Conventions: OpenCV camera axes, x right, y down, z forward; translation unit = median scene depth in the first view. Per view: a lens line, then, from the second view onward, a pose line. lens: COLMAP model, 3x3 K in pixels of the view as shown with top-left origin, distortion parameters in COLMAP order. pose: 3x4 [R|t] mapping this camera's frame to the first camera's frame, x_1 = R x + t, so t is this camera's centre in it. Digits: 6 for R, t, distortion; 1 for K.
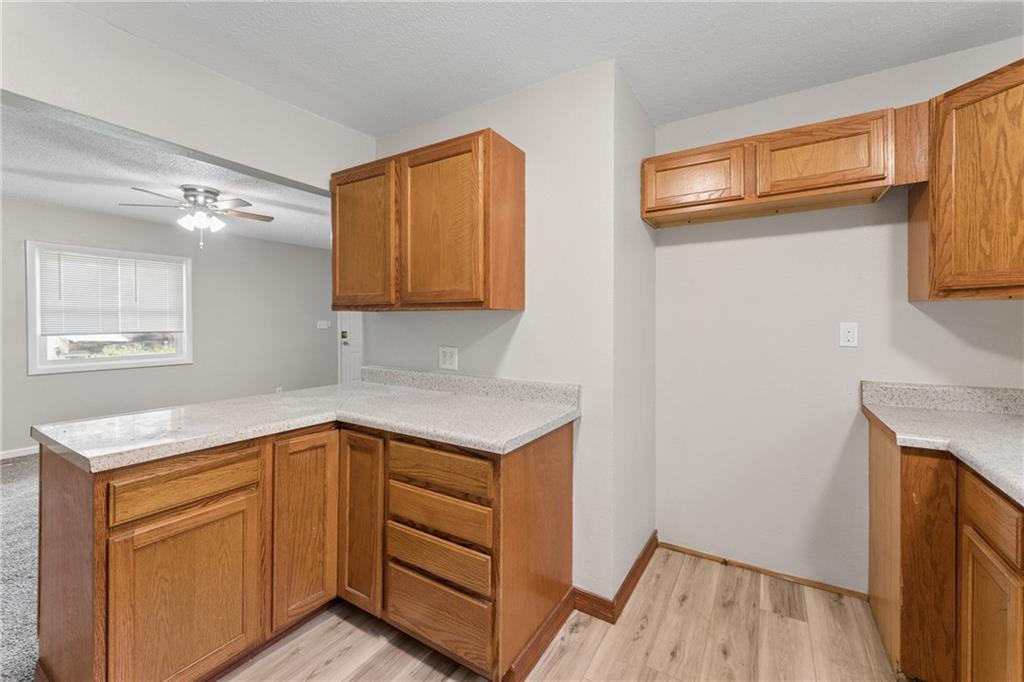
lens RADIAL K [[413.0, 0, 513.5], [0, 413.0, 322.1], [0, 0, 1]] dist [-0.001426, -0.000151]
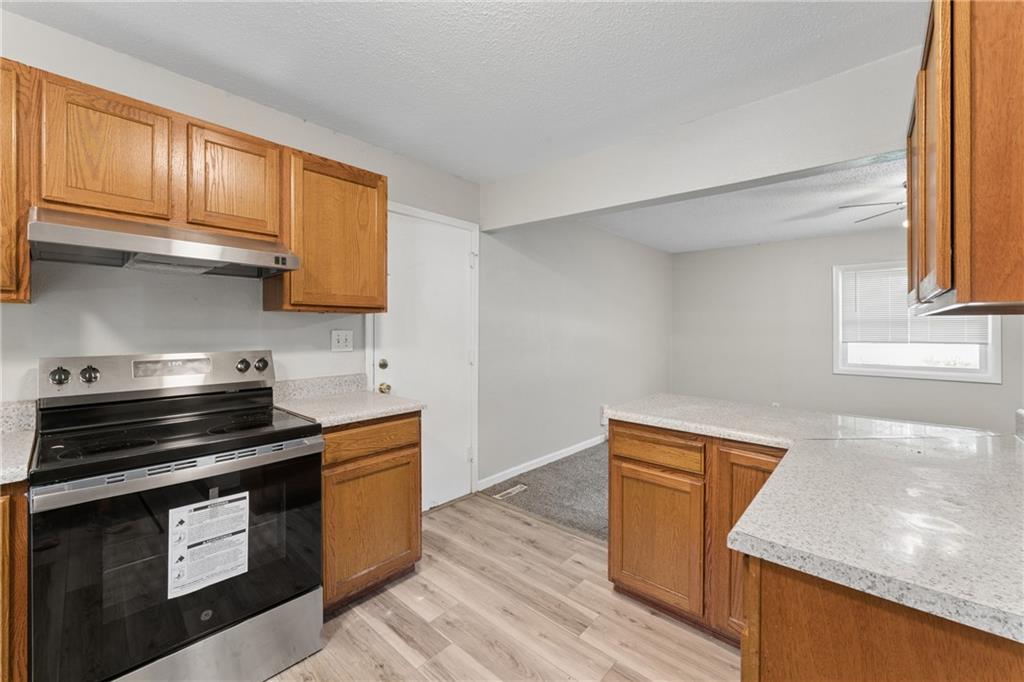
lens RADIAL K [[410.0, 0, 515.8], [0, 410.0, 330.5], [0, 0, 1]] dist [-0.001307, -0.000378]
pose [[-0.174974, 0.002251, -0.984570, 0.484295], [-0.006291, 0.999974, 0.003405, -0.001472], [0.984553, 0.006790, -0.174955, 0.609664]]
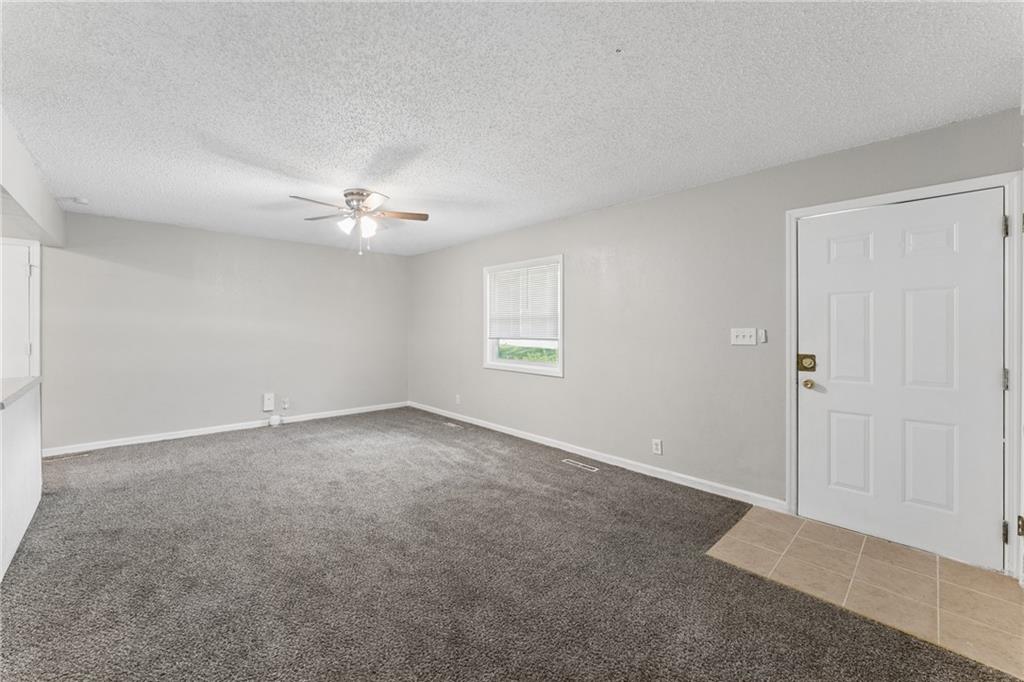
lens RADIAL K [[411.6, 0, 511.7], [0, 411.6, 332.5], [0, 0, 1]] dist [-0.000491, -0.000015]
pose [[-0.260027, 0.010079, -0.965549, 0.206922], [-0.005881, 0.999910, 0.012022, -0.008403], [0.965583, 0.008805, -0.259944, 3.292270]]
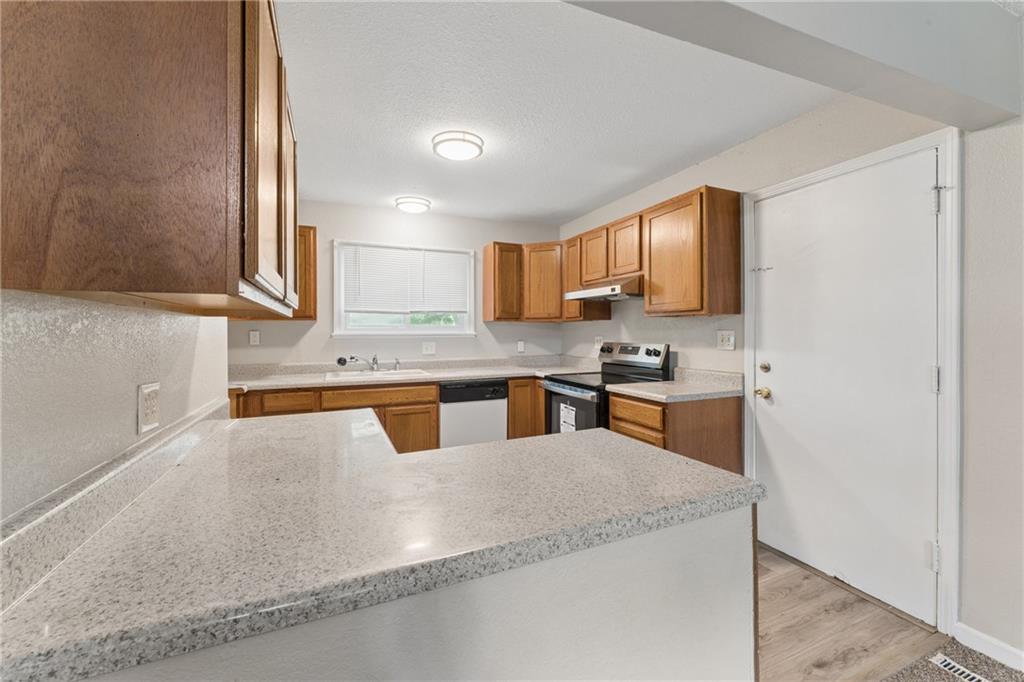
lens RADIAL K [[411.6, 0, 511.7], [0, 411.6, 332.5], [0, 0, 1]] dist [-0.000491, -0.000015]
pose [[-0.819839, 0.001864, 0.572591, -1.037068], [0.007051, 0.999952, 0.006842, -0.002307], [-0.572551, 0.009647, -0.819813, 1.519355]]
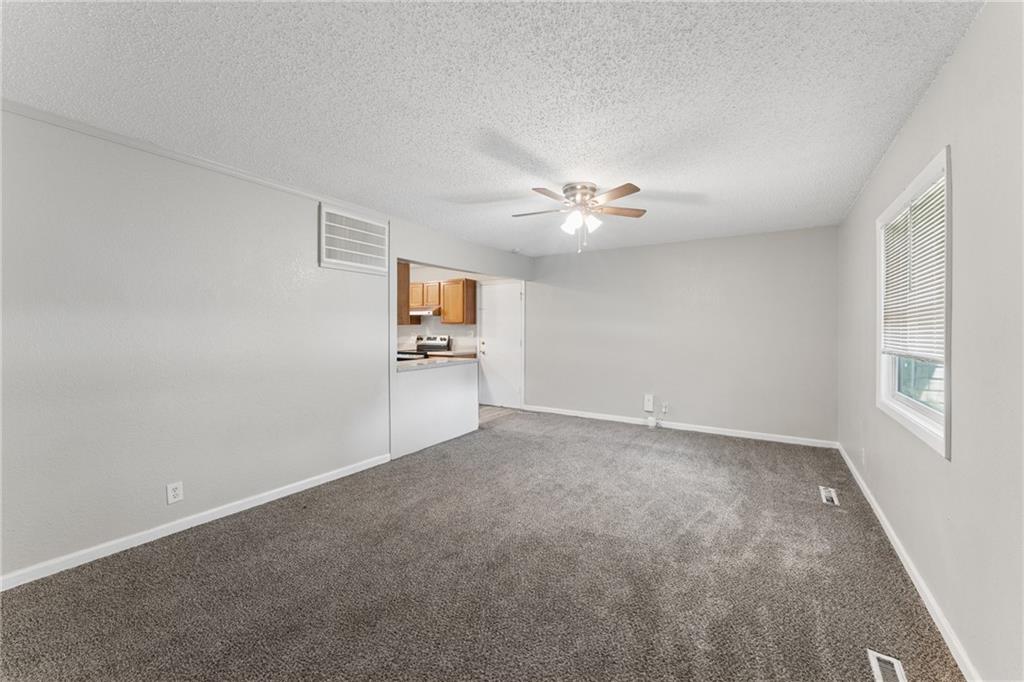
lens RADIAL K [[410.0, 0, 515.8], [0, 410.0, 330.5], [0, 0, 1]] dist [-0.001307, -0.000378]
pose [[-0.999989, -0.004307, 0.001655, -1.272688], [-0.004298, 0.999975, 0.005560, -0.015313], [-0.001679, 0.005553, -0.999983, 3.932130]]
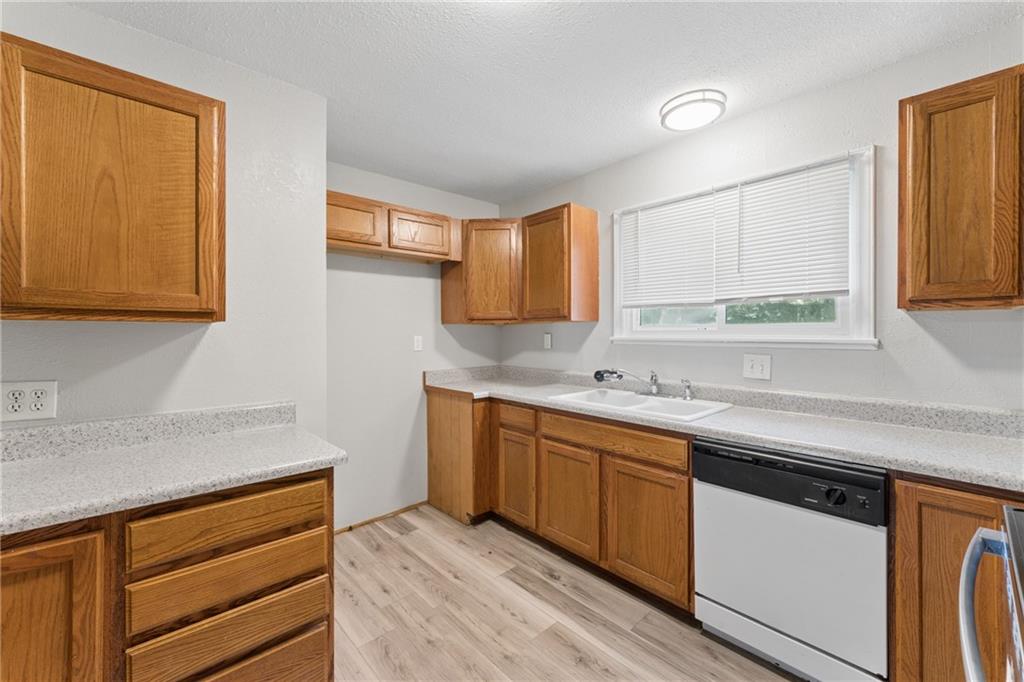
lens RADIAL K [[411.6, 0, 511.7], [0, 411.6, 332.5], [0, 0, 1]] dist [-0.000491, -0.000015]
pose [[0.277452, 0.001809, 0.960738, -0.704098], [0.006588, 0.999971, -0.003786, -0.004295], [-0.960717, 0.007380, 0.277432, 0.233159]]
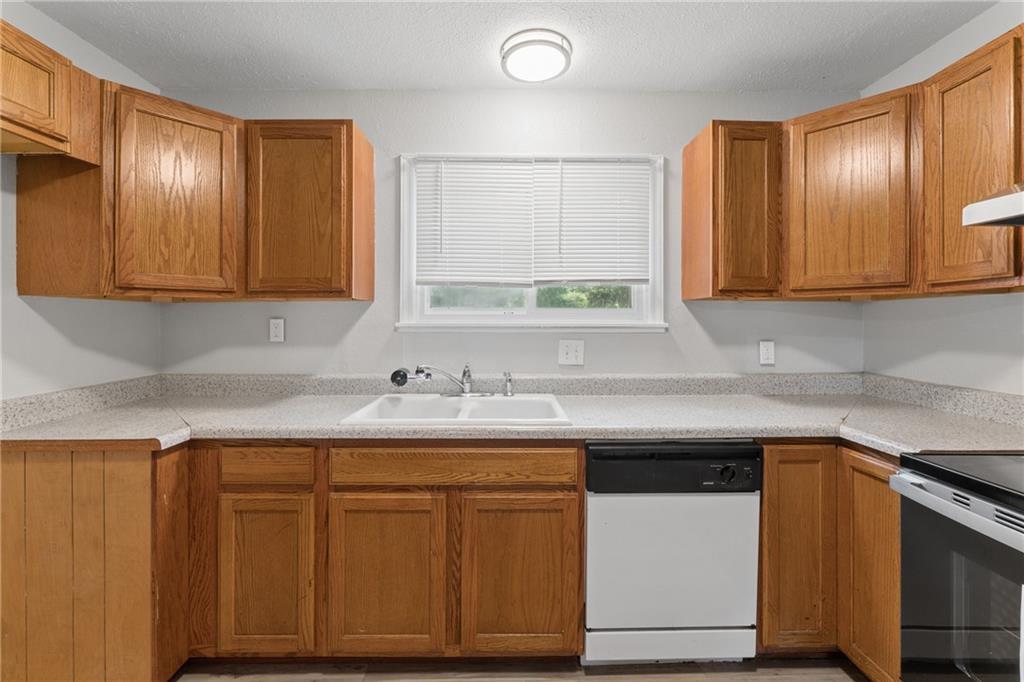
lens RADIAL K [[416.7, 0, 512.1], [0, 416.7, 318.5], [0, 0, 1]] dist [-0.001118, -0.000197]
pose [[-0.535473, 0.005160, 0.844537, -0.243825], [0.004088, 0.999985, -0.003518, 0.003068], [-0.844542, 0.001568, -0.535486, 0.665488]]
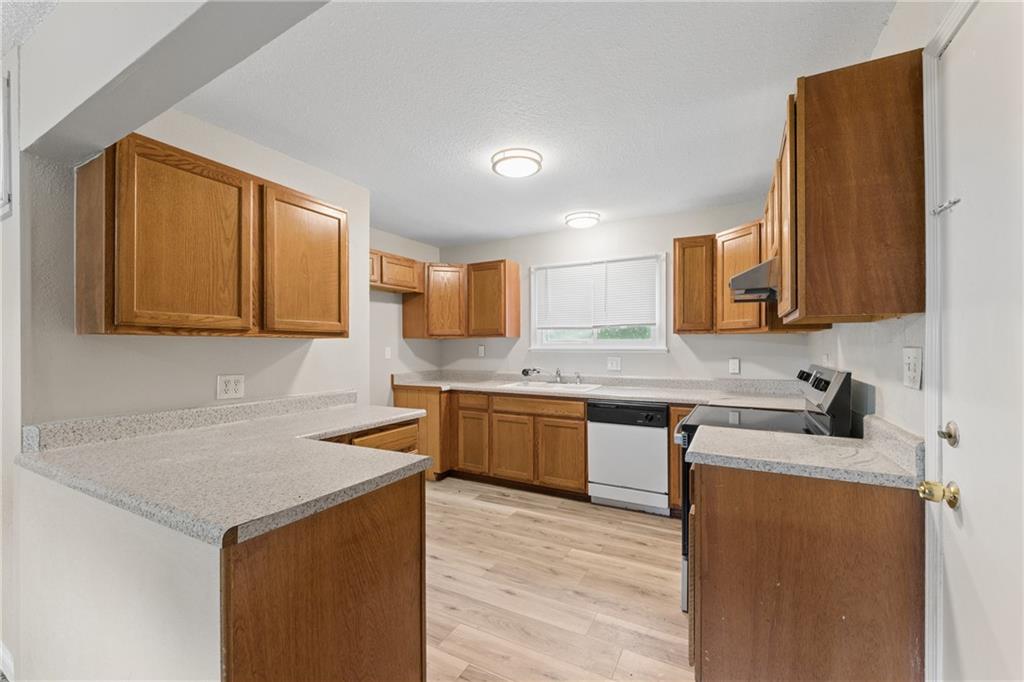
lens RADIAL K [[413.7, 0, 512.5], [0, 413.7, 344.1], [0, 0, 1]] dist [-0.001680, -0.000194]
pose [[-0.052365, 0.005116, 0.998615, -1.518401], [0.008197, 0.999955, -0.004693, -0.001291], [-0.998594, 0.007940, -0.052405, 0.534870]]
